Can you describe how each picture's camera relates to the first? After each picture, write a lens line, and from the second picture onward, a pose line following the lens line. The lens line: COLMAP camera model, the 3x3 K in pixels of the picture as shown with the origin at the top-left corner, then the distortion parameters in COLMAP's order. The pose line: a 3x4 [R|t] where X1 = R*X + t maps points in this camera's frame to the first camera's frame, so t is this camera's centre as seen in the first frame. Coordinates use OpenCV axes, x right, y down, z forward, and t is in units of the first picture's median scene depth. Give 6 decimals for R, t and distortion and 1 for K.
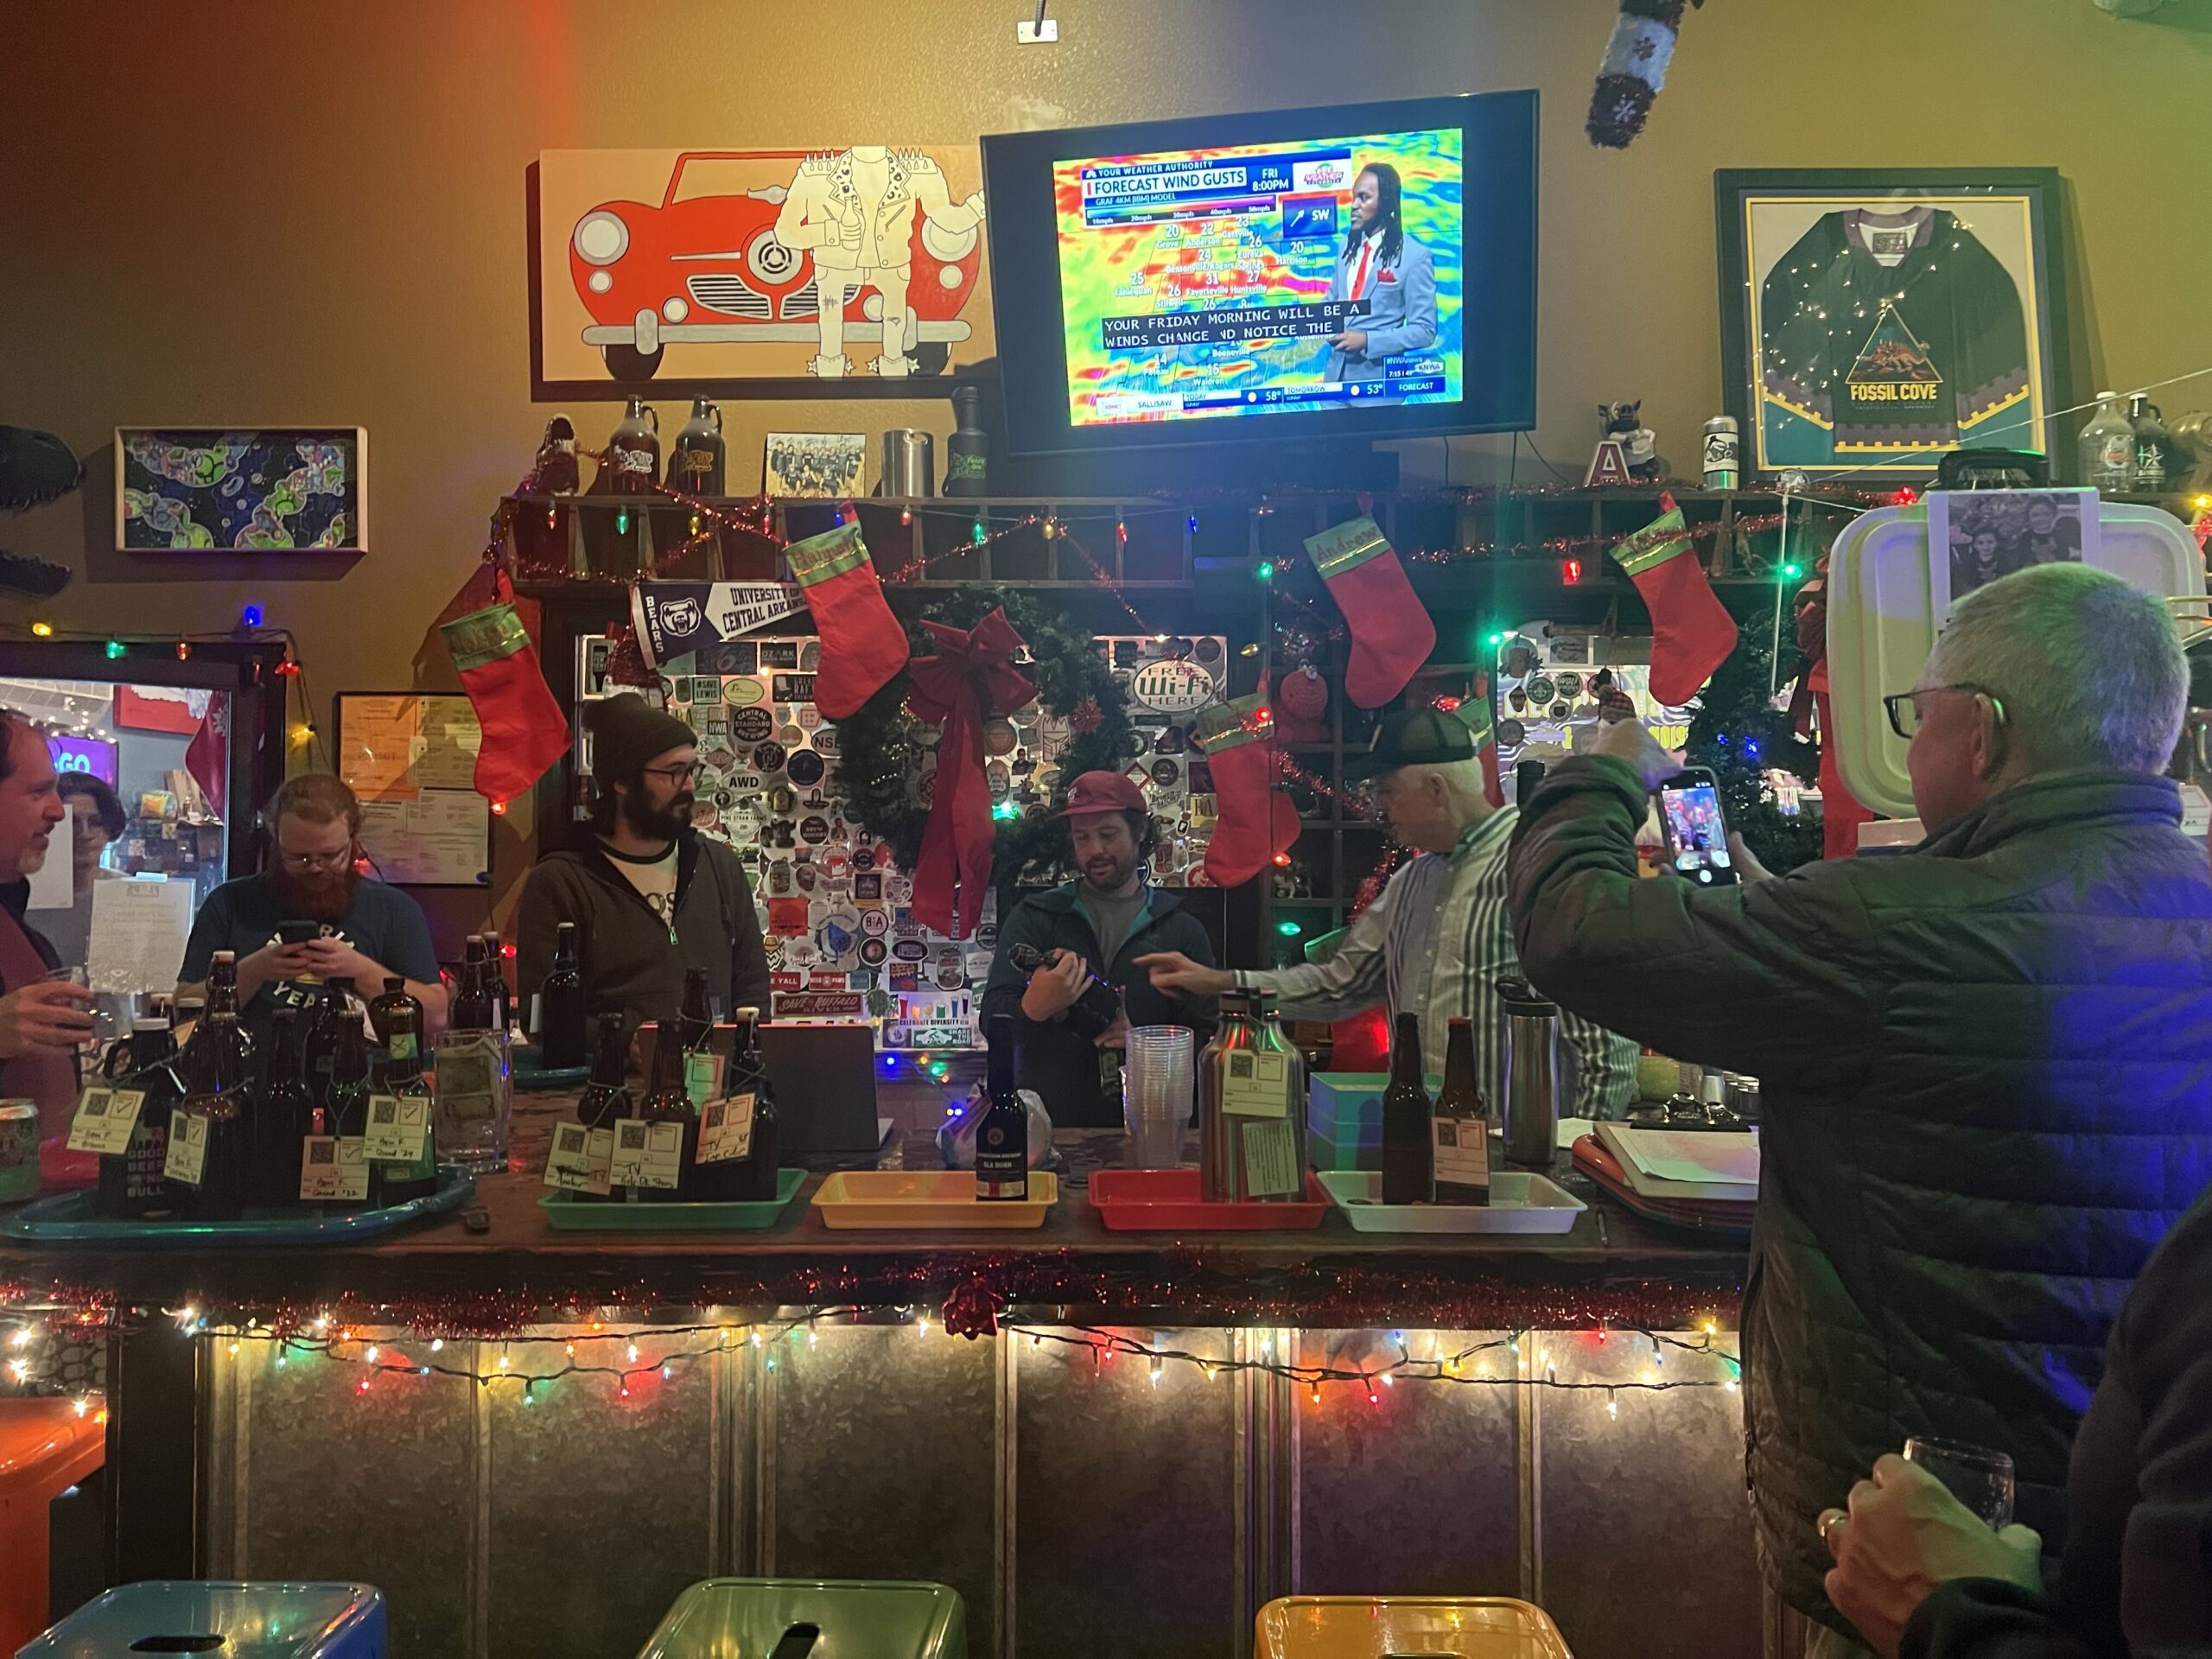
lens RADIAL K [[1681.8, 0, 1113.7], [0, 1681.8, 818.9], [0, 0, 1]] dist [0.059063, -0.072689]
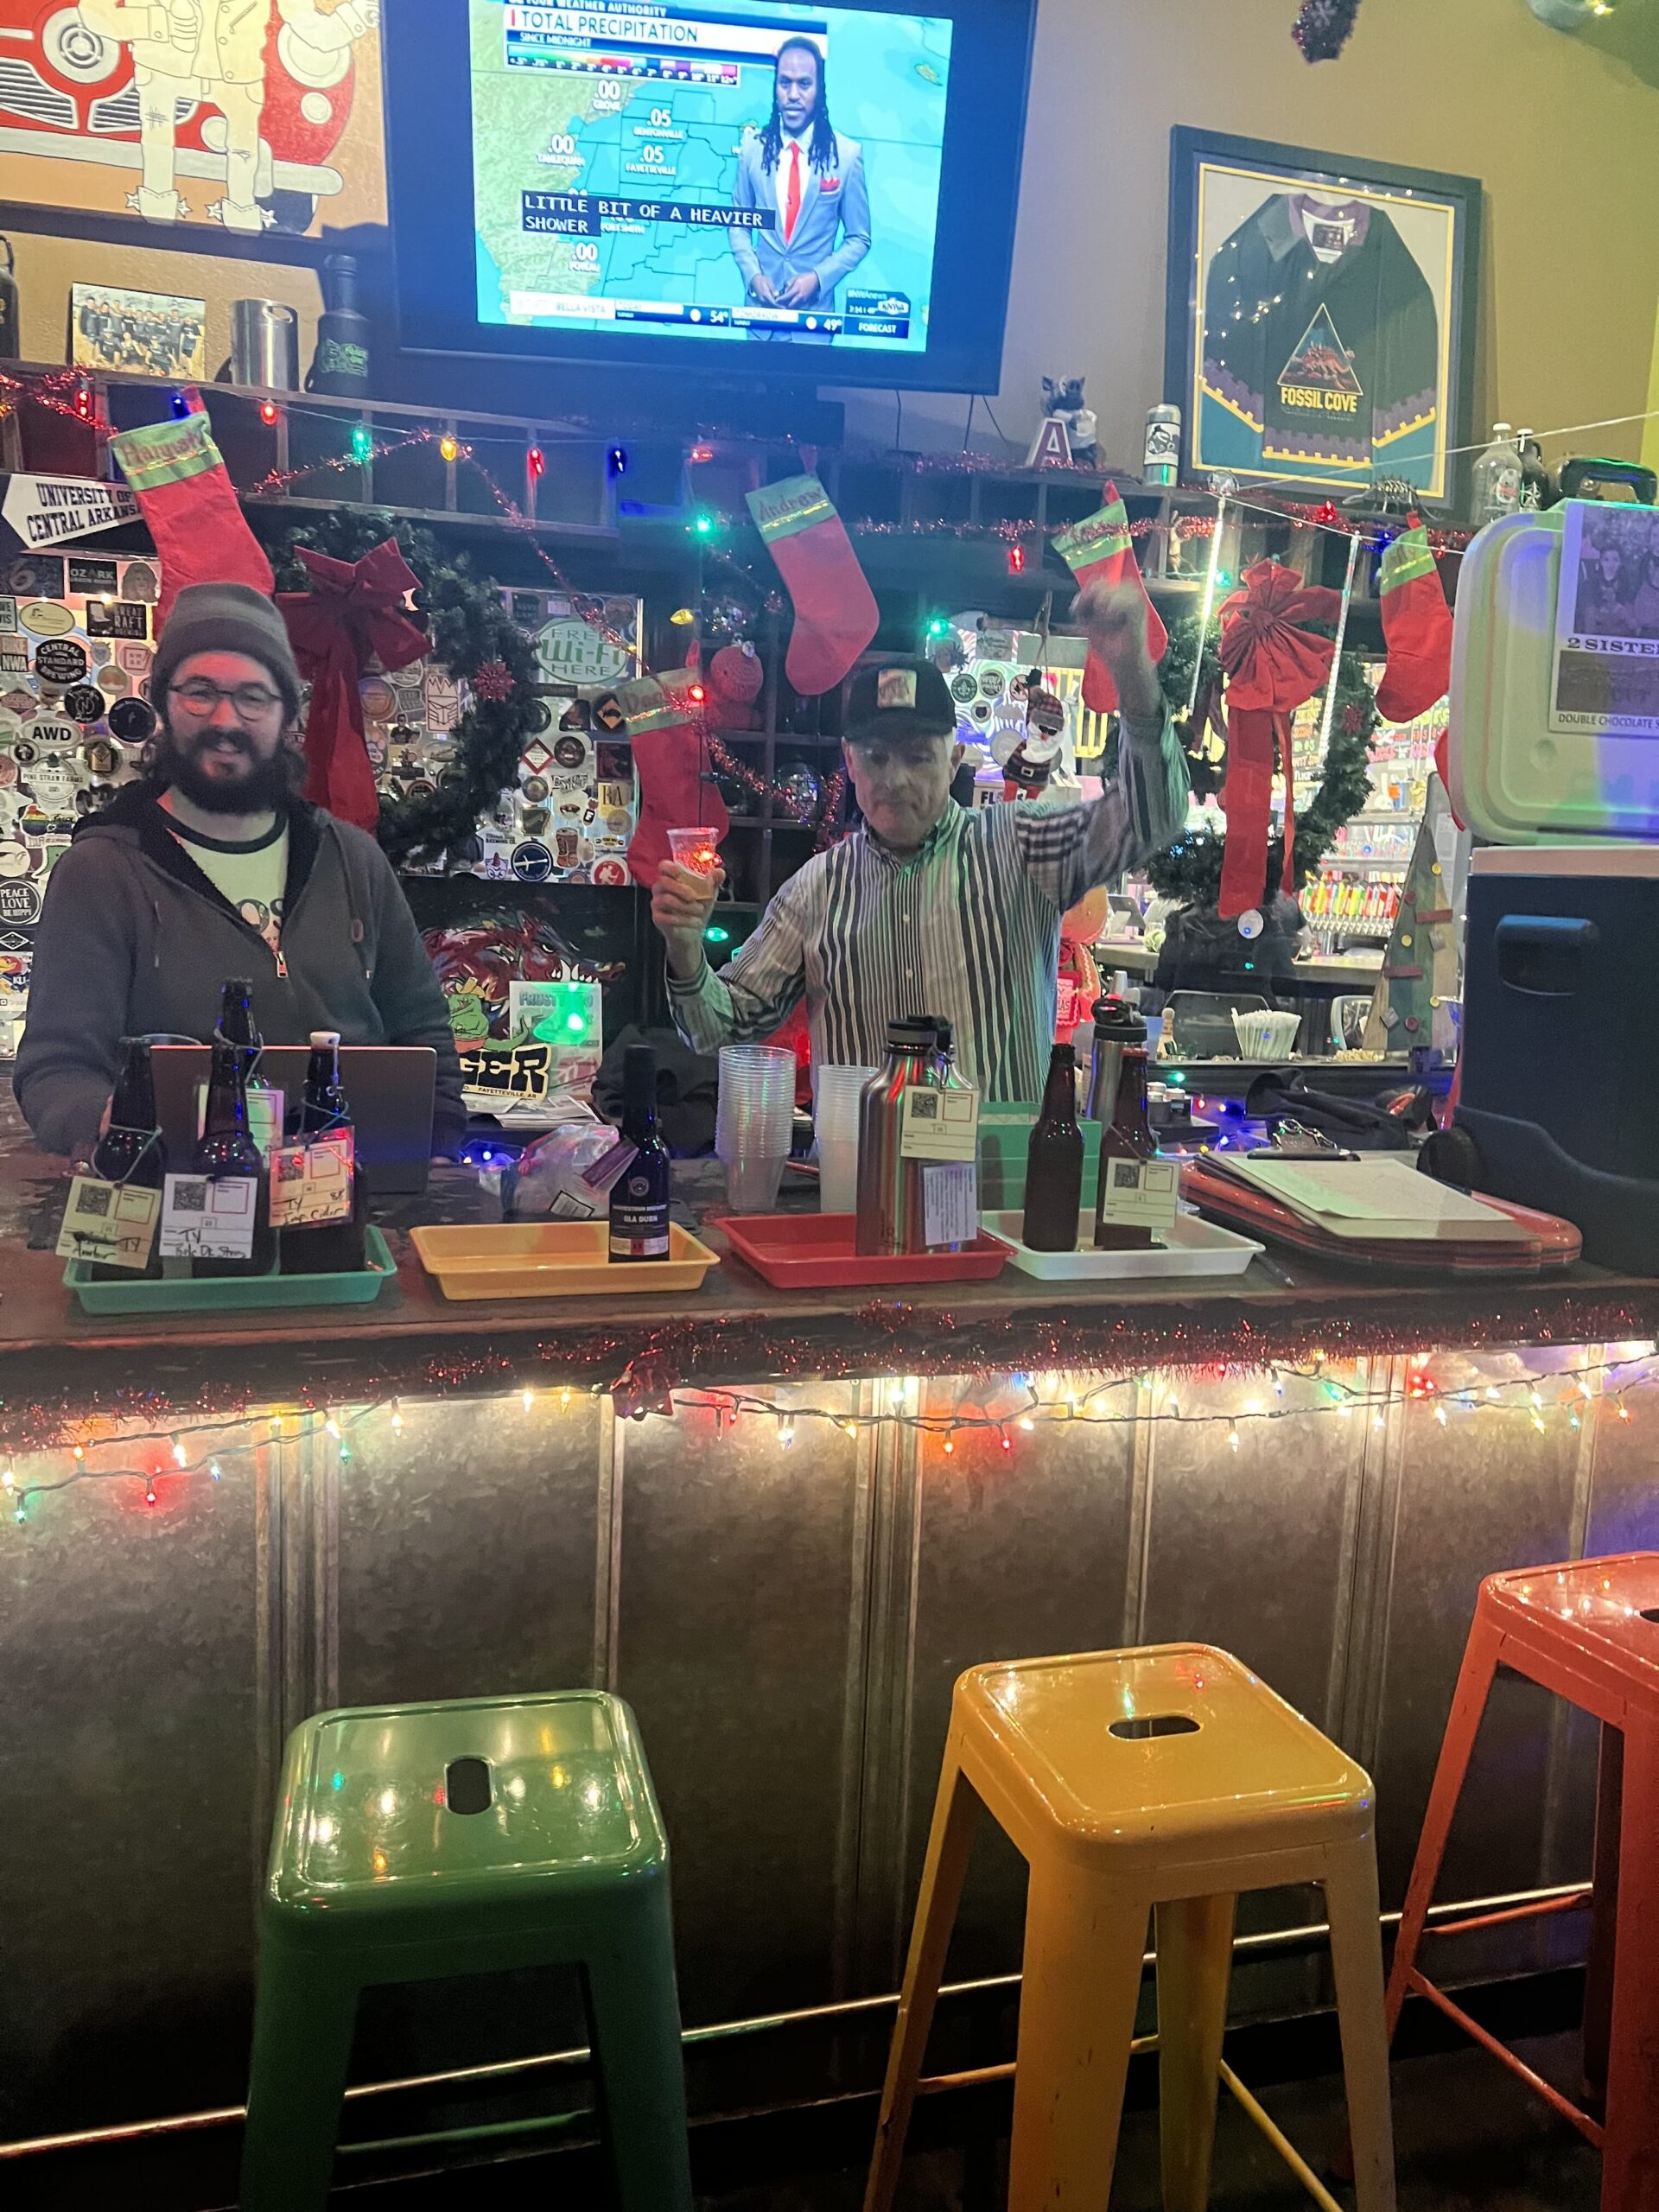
lens RADIAL K [[1681.8, 0, 829.5], [0, 1681.8, 1106.0], [0, 0, 1]] dist [0.059063, -0.072689]
pose [[0.954884, -0.005570, 0.296928, -0.110097], [-0.046075, 0.984940, 0.166646, 0.001472], [-0.293384, -0.172808, 0.940246, 0.087147]]
